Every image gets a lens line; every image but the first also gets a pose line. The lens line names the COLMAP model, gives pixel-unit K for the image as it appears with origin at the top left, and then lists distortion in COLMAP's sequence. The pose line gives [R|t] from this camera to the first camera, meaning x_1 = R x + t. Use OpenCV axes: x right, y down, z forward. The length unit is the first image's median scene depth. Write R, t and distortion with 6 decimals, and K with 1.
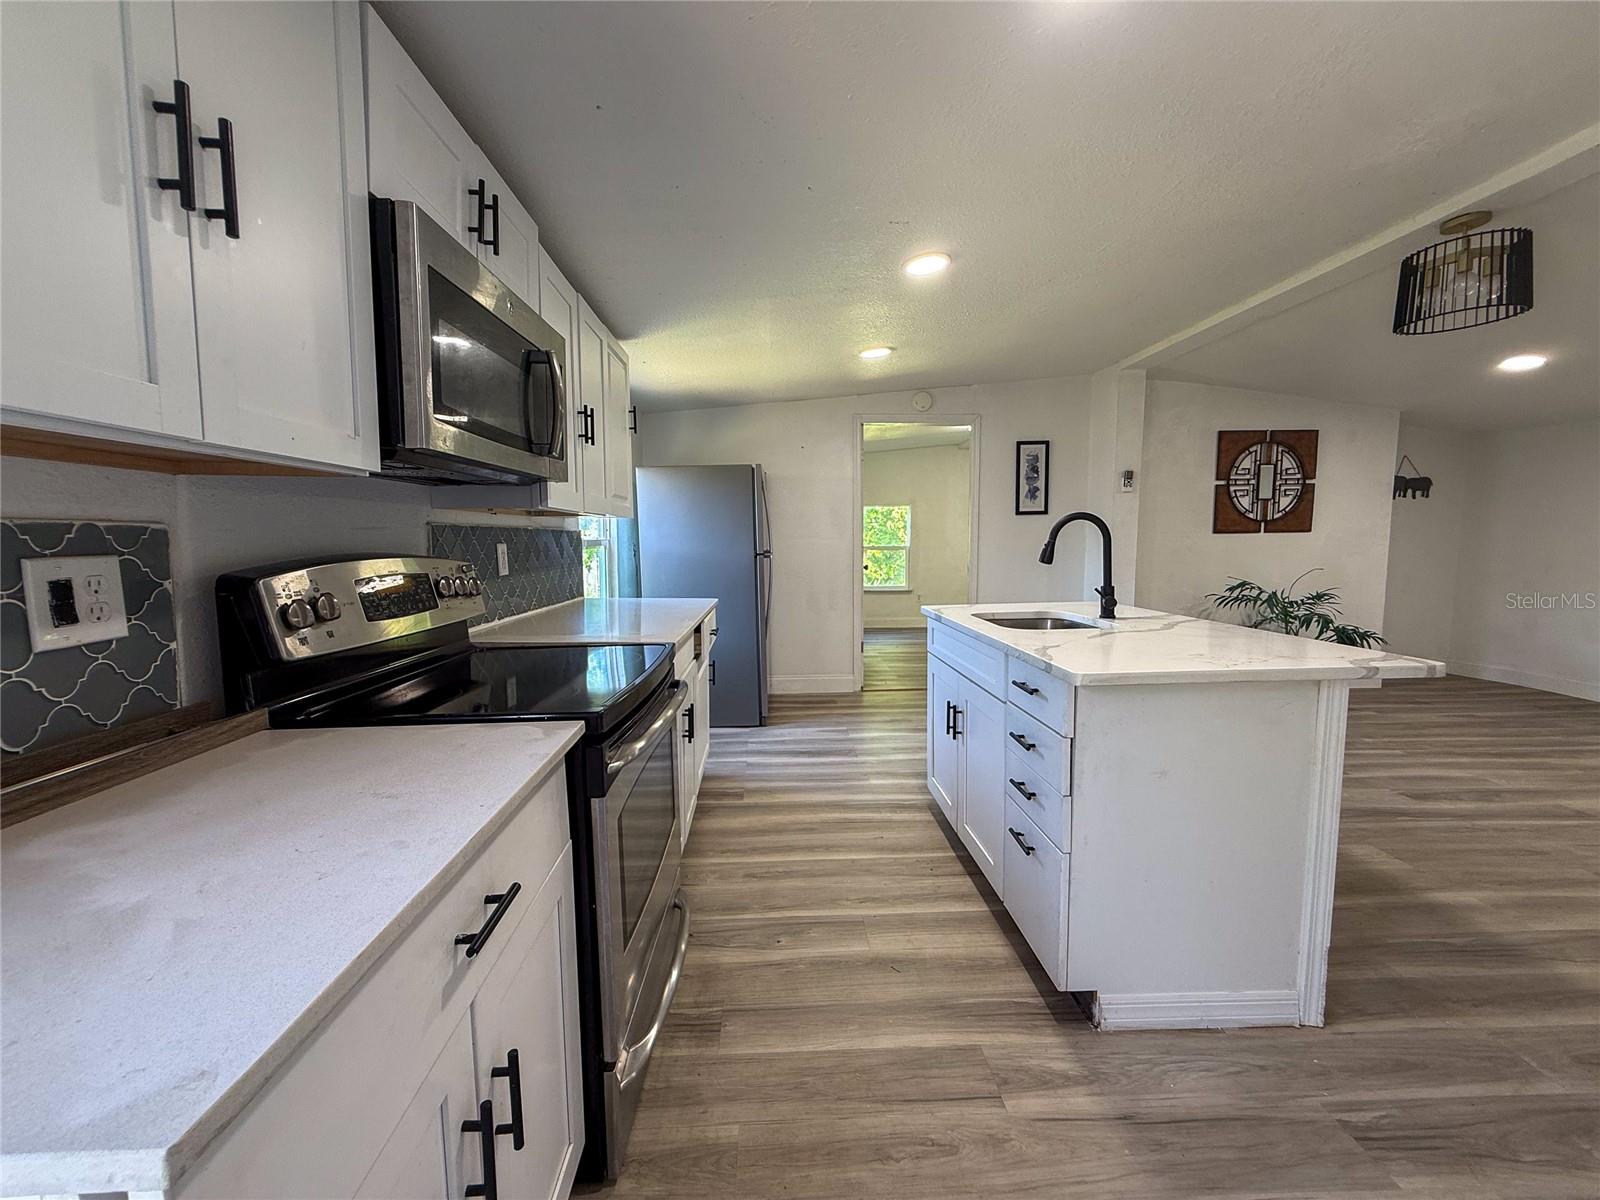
lens RADIAL K [[643.0, 0, 799.3], [0, 643.0, 584.7], [0, 0, 1]] dist [-0.003359, 0.000384]
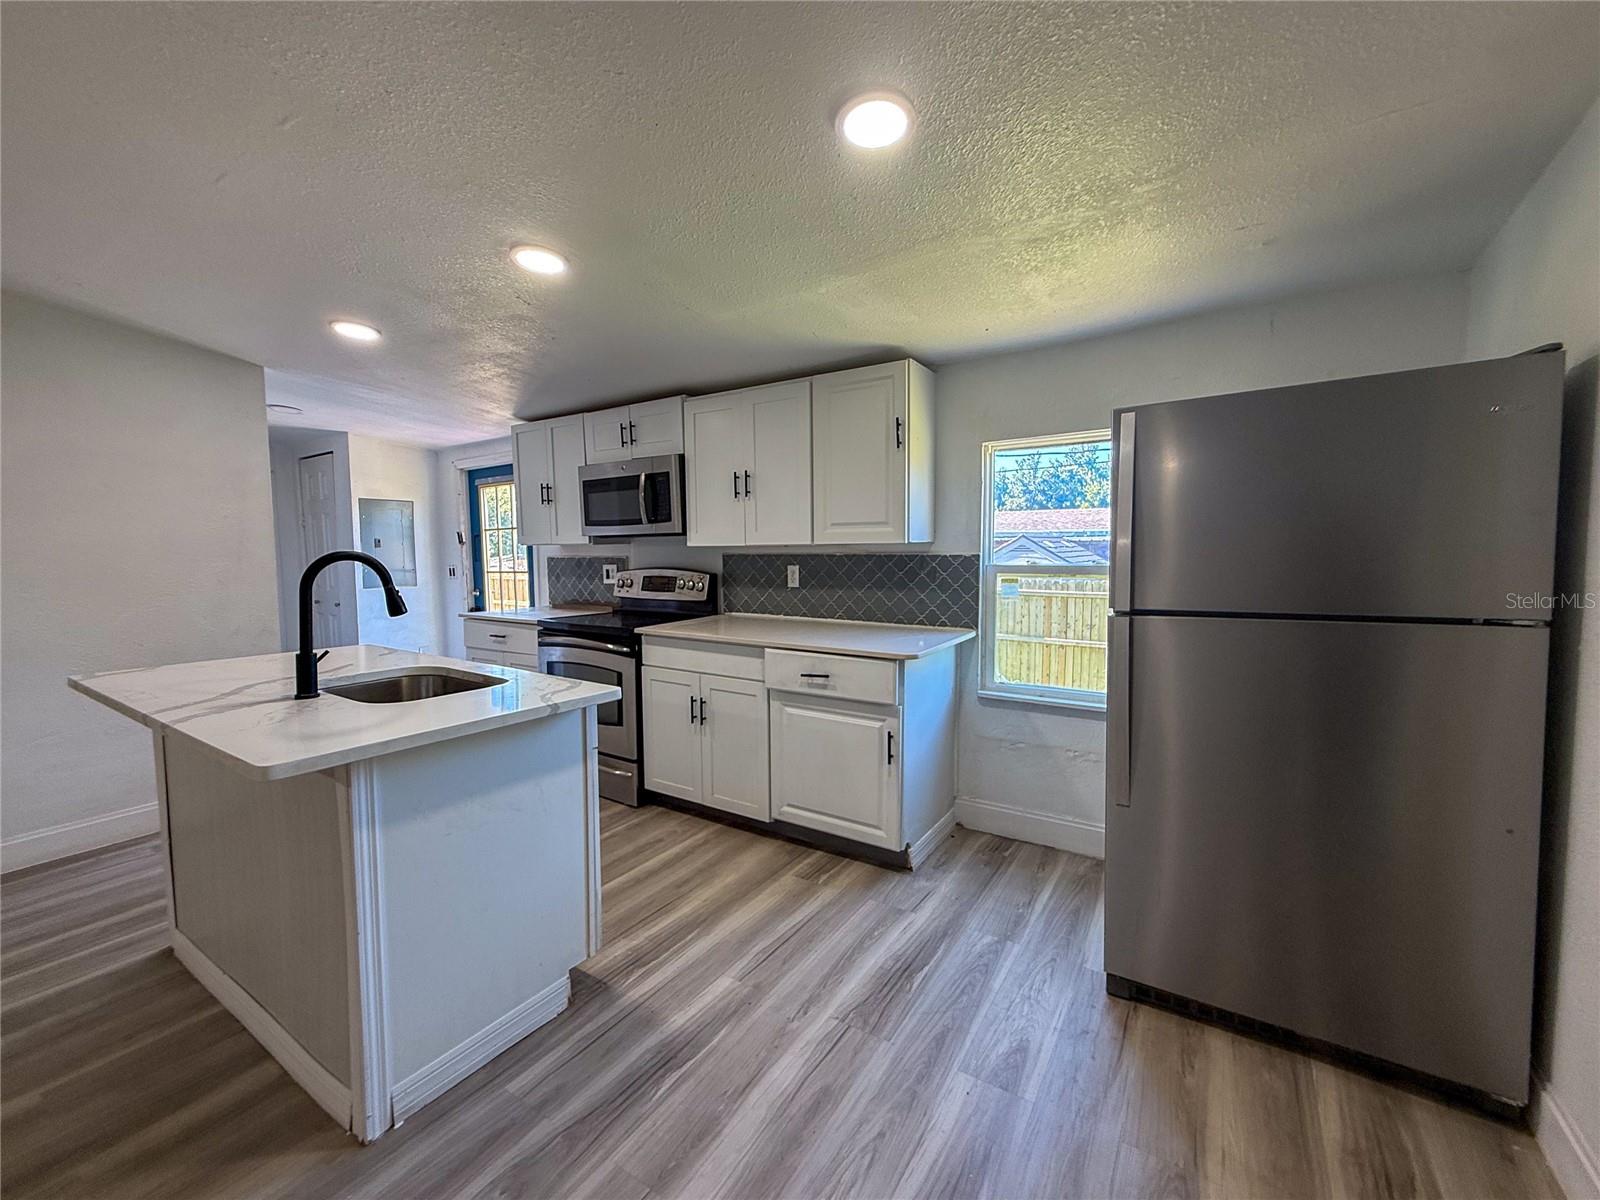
lens RADIAL K [[643.0, 0, 799.8], [0, 643.0, 609.0], [0, 0, 1]] dist [-0.003359, 0.000384]
pose [[-0.571868, 0.090804, -0.815304, 0.506439], [-0.049082, 0.988287, 0.144497, -0.124249], [0.818876, 0.122650, -0.560713, 1.276269]]
